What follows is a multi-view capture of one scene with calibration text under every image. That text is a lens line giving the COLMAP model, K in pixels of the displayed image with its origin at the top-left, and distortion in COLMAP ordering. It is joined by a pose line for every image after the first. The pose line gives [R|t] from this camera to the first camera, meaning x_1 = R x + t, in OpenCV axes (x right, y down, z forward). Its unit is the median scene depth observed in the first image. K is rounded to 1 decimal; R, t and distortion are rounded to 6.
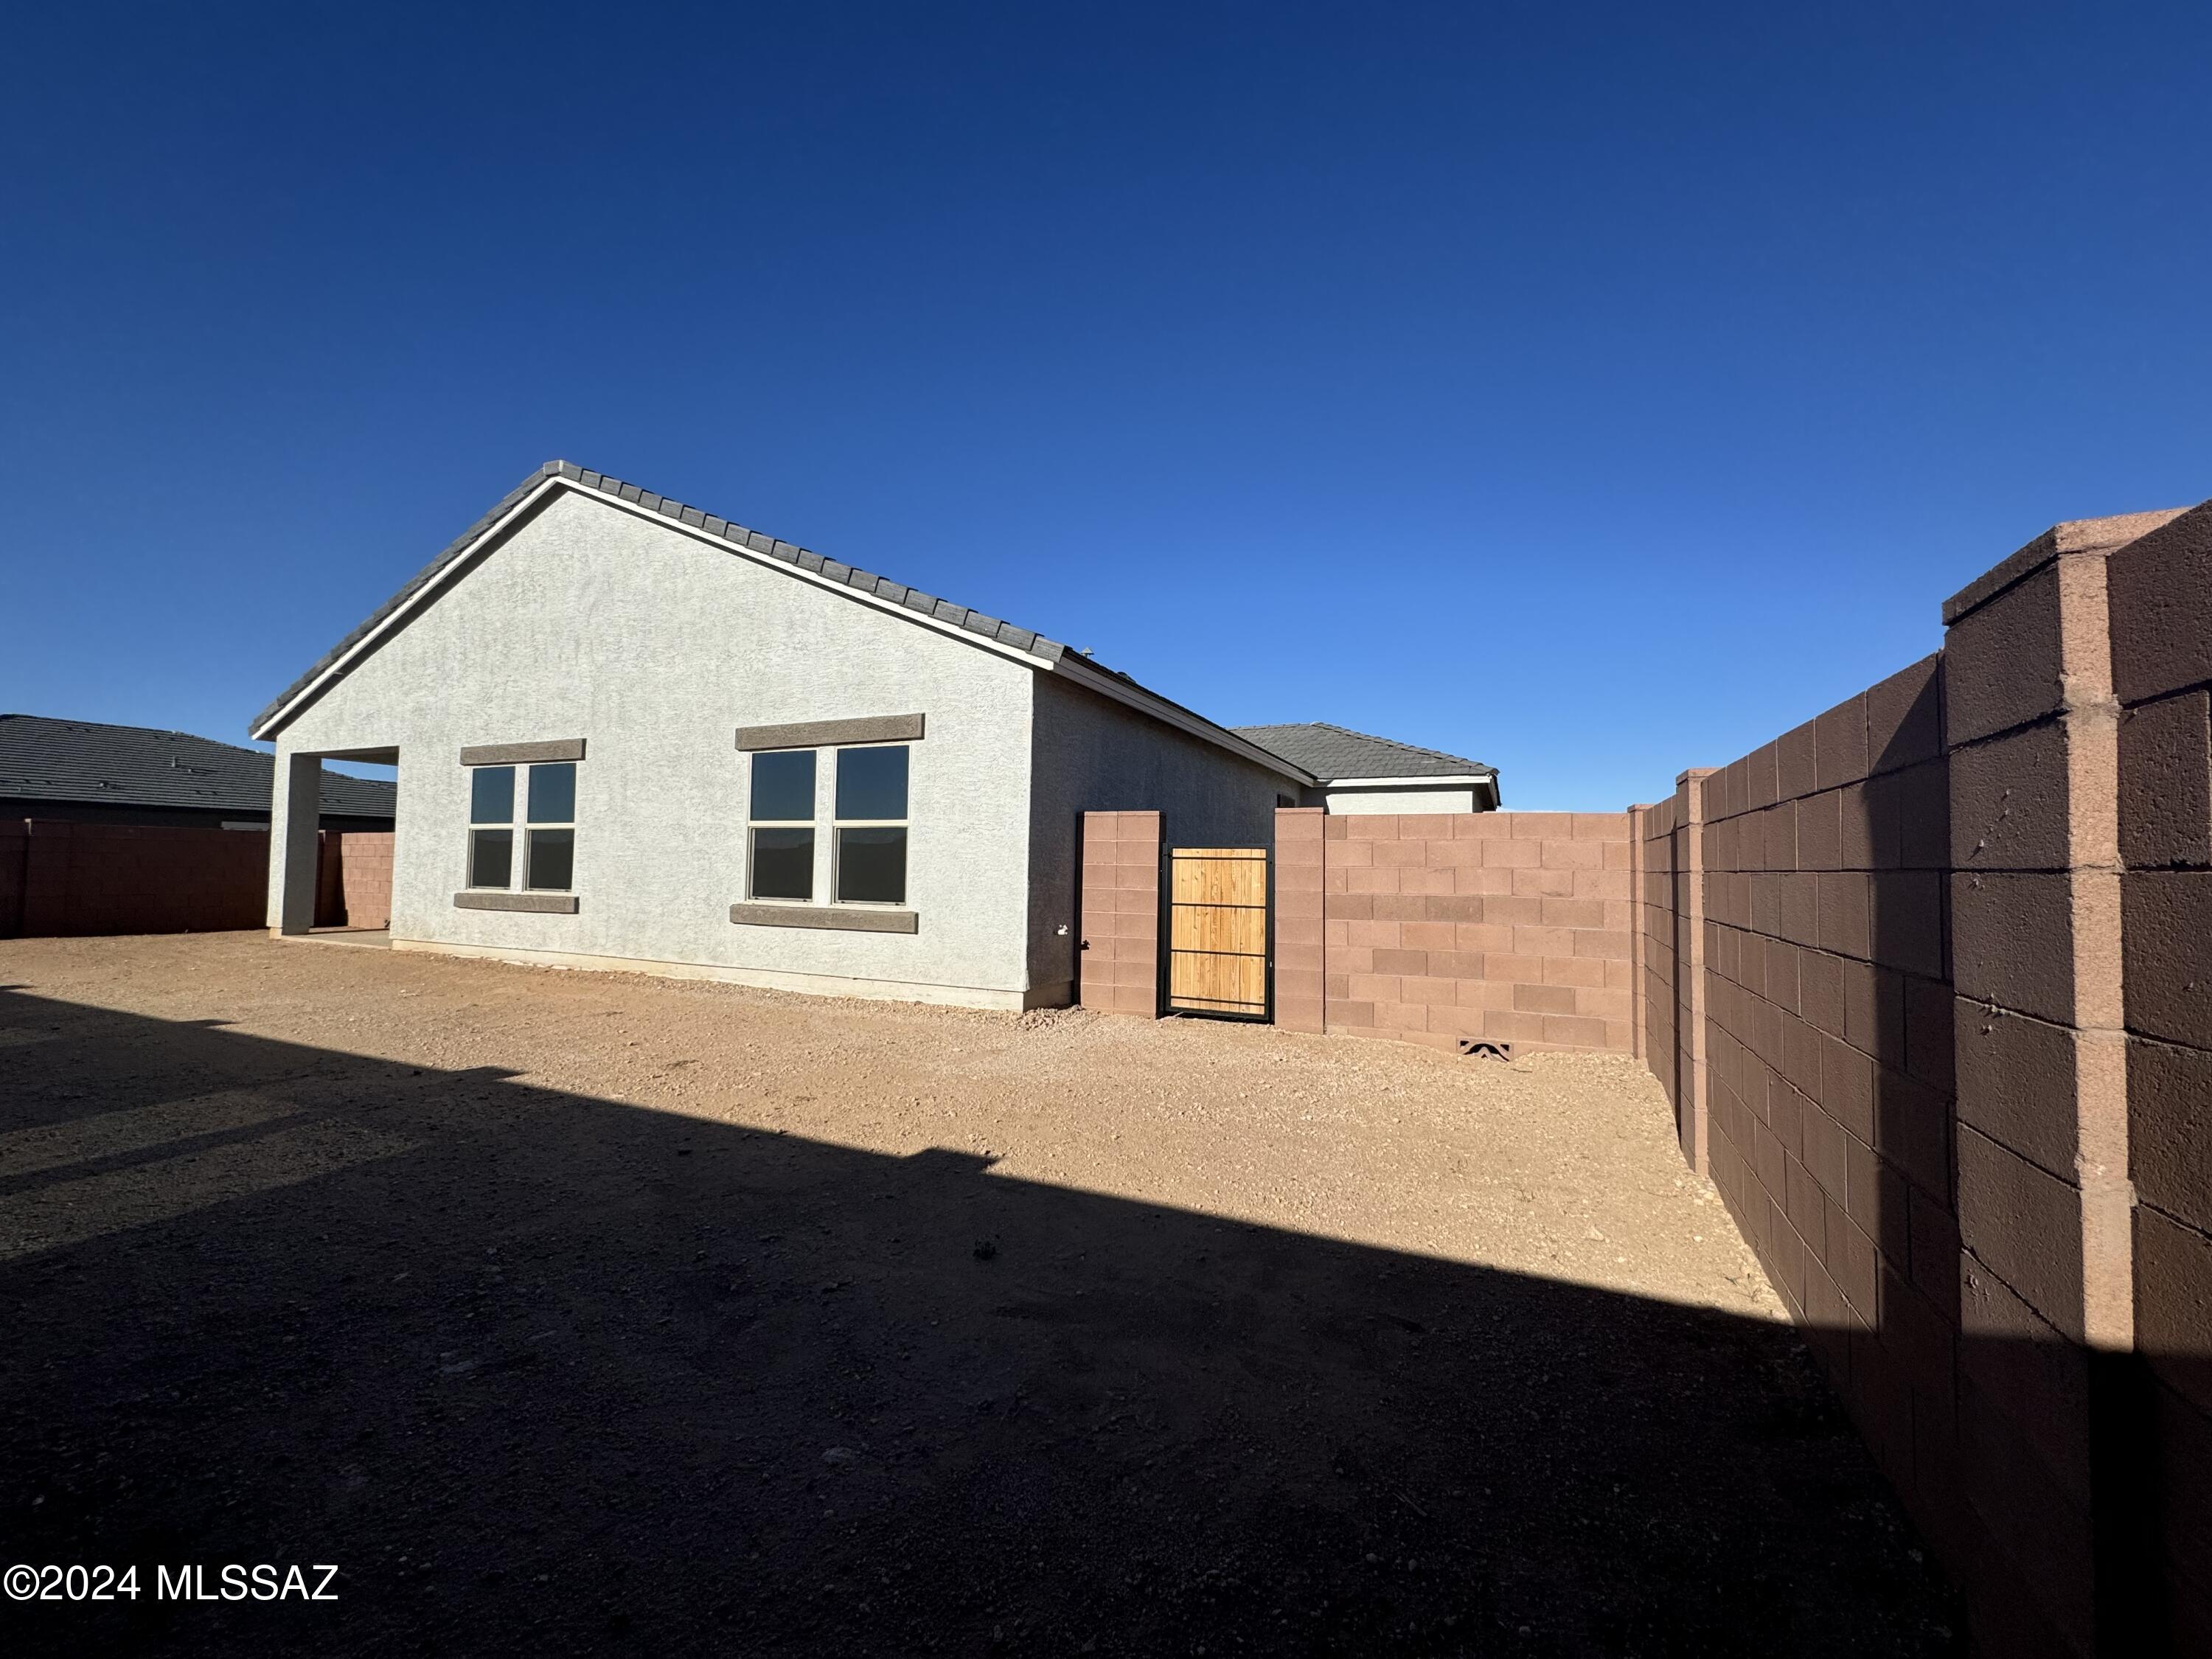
lens RADIAL K [[874.6, 0, 1123.4], [0, 874.6, 839.5], [0, 0, 1]] dist [0.002828, 0.000016]
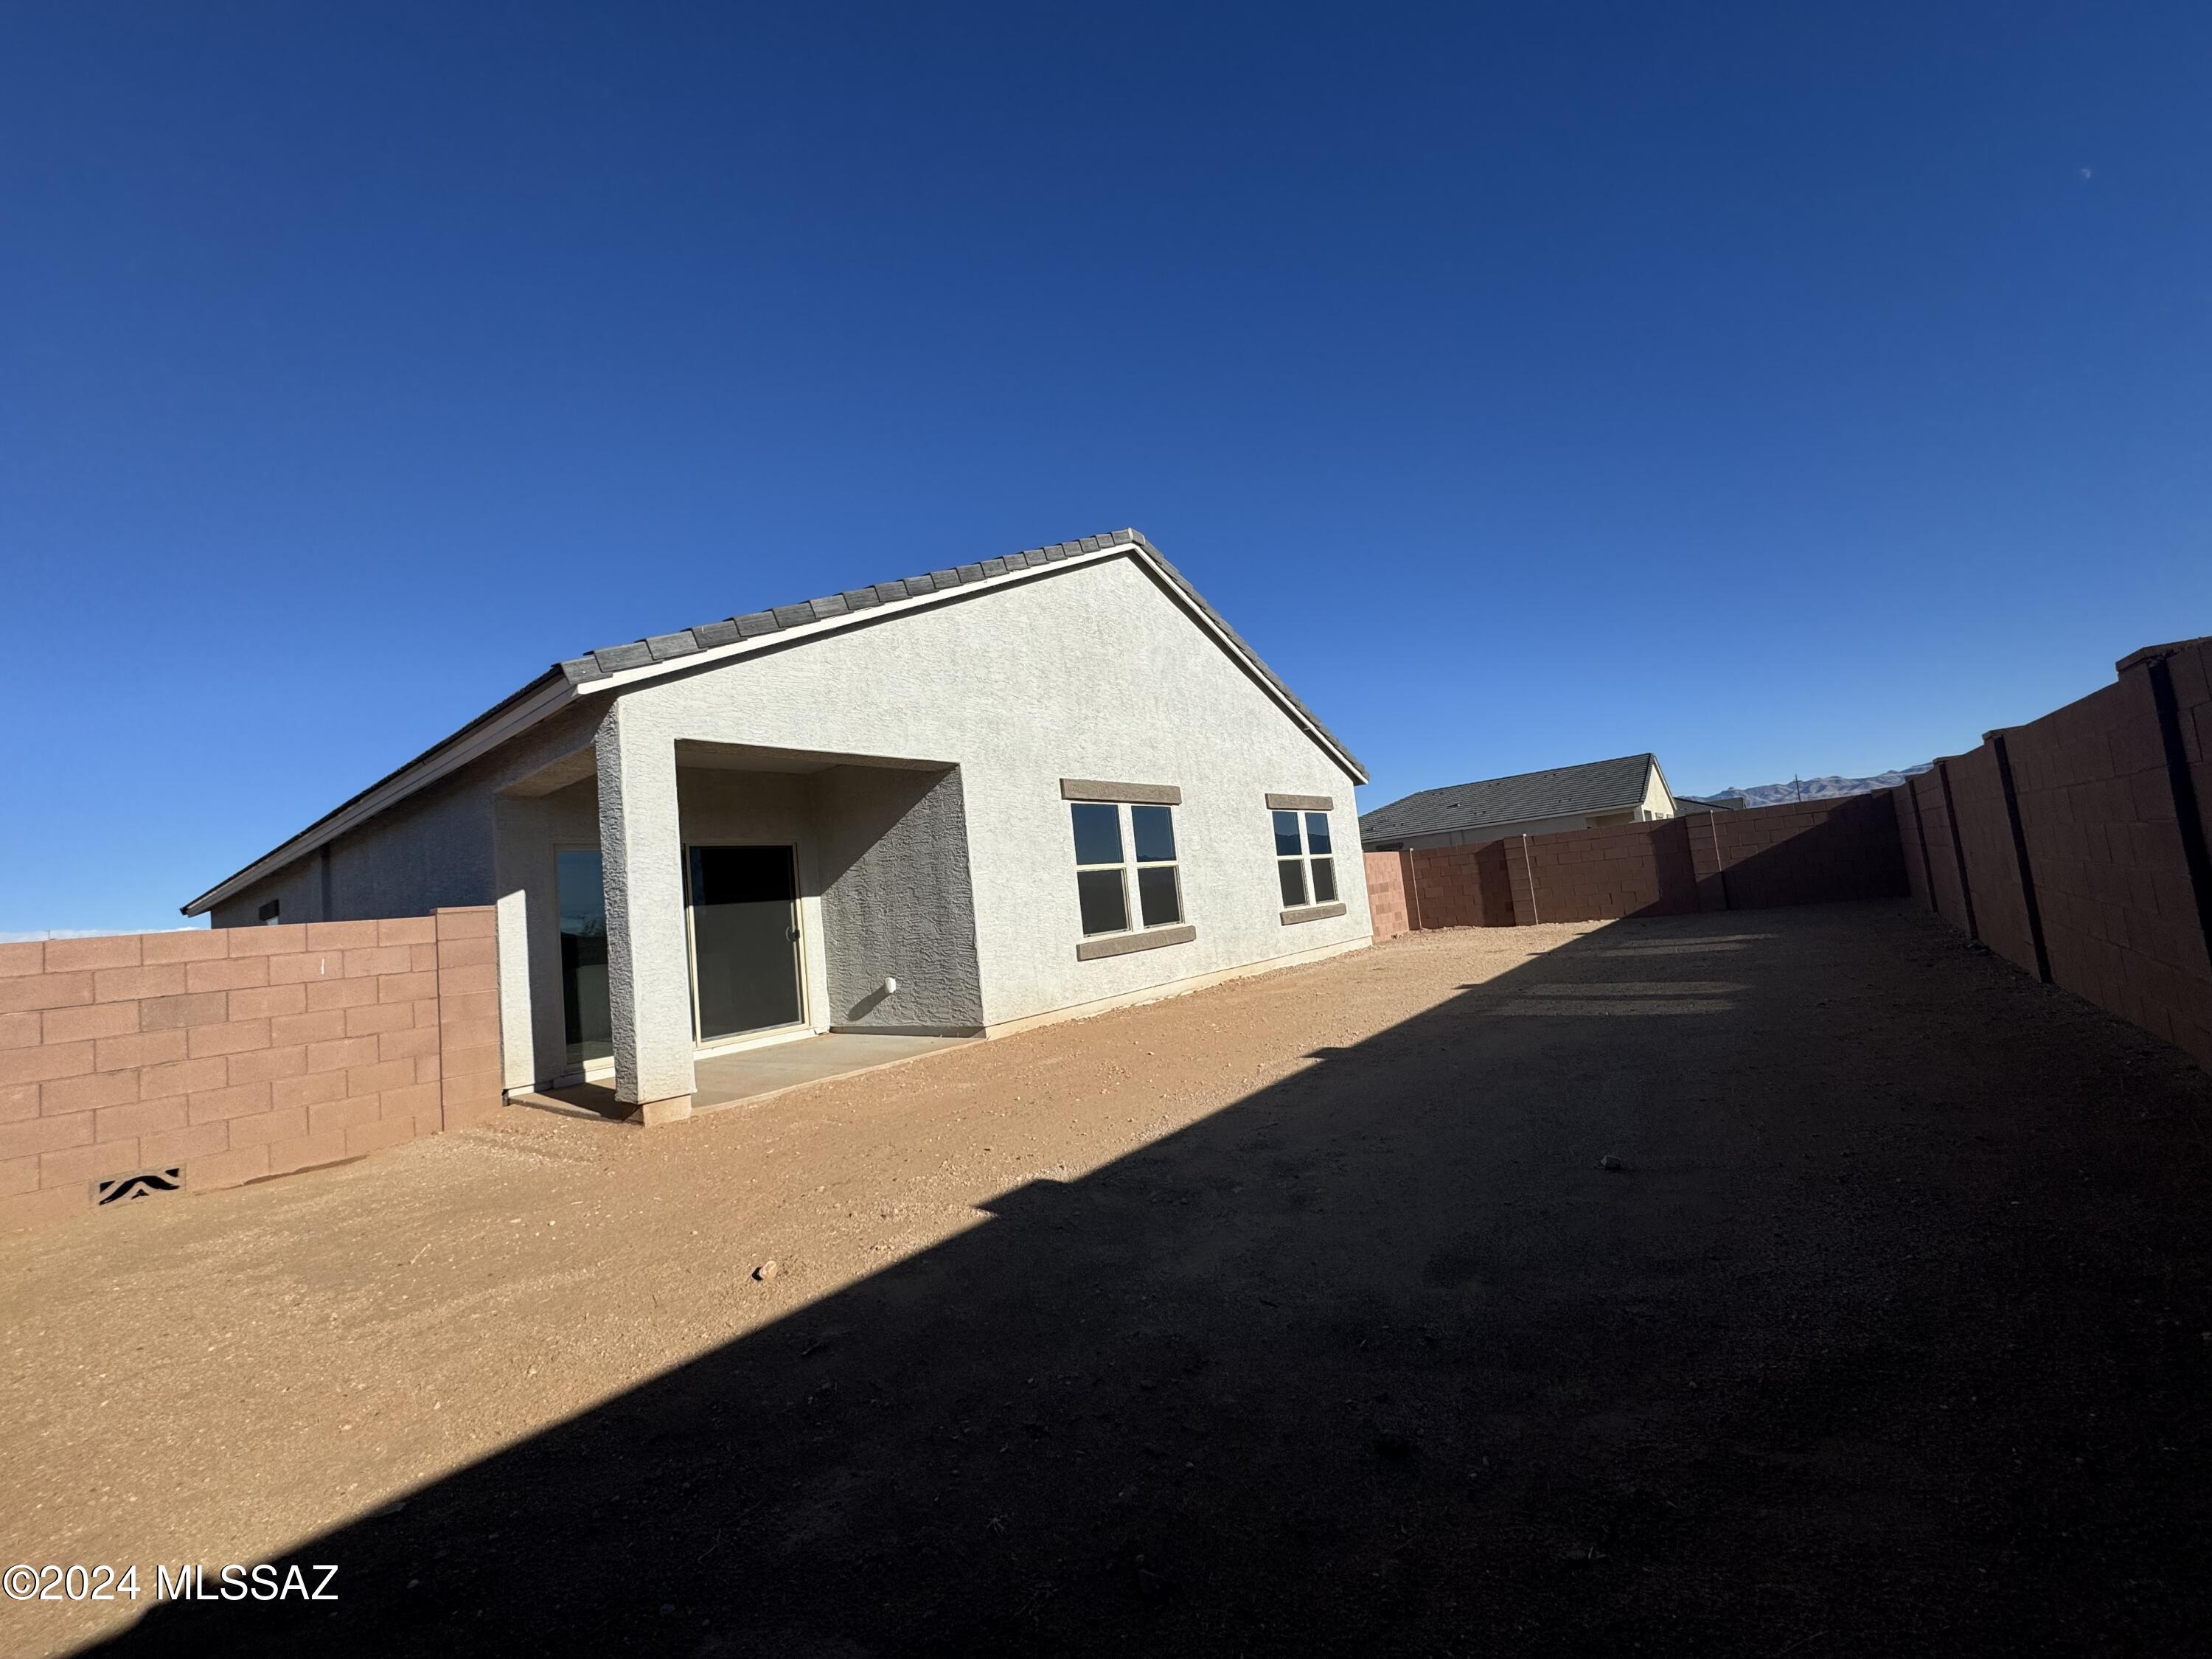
lens RADIAL K [[874.6, 0, 1124.4], [0, 874.6, 818.0], [0, 0, 1]] dist [0.002828, 0.000016]
pose [[0.237475, 0.048286, 0.970193, -1.682774], [0.063396, 0.995864, -0.065081, -0.004846], [-0.969323, 0.076962, 0.233432, 0.780741]]
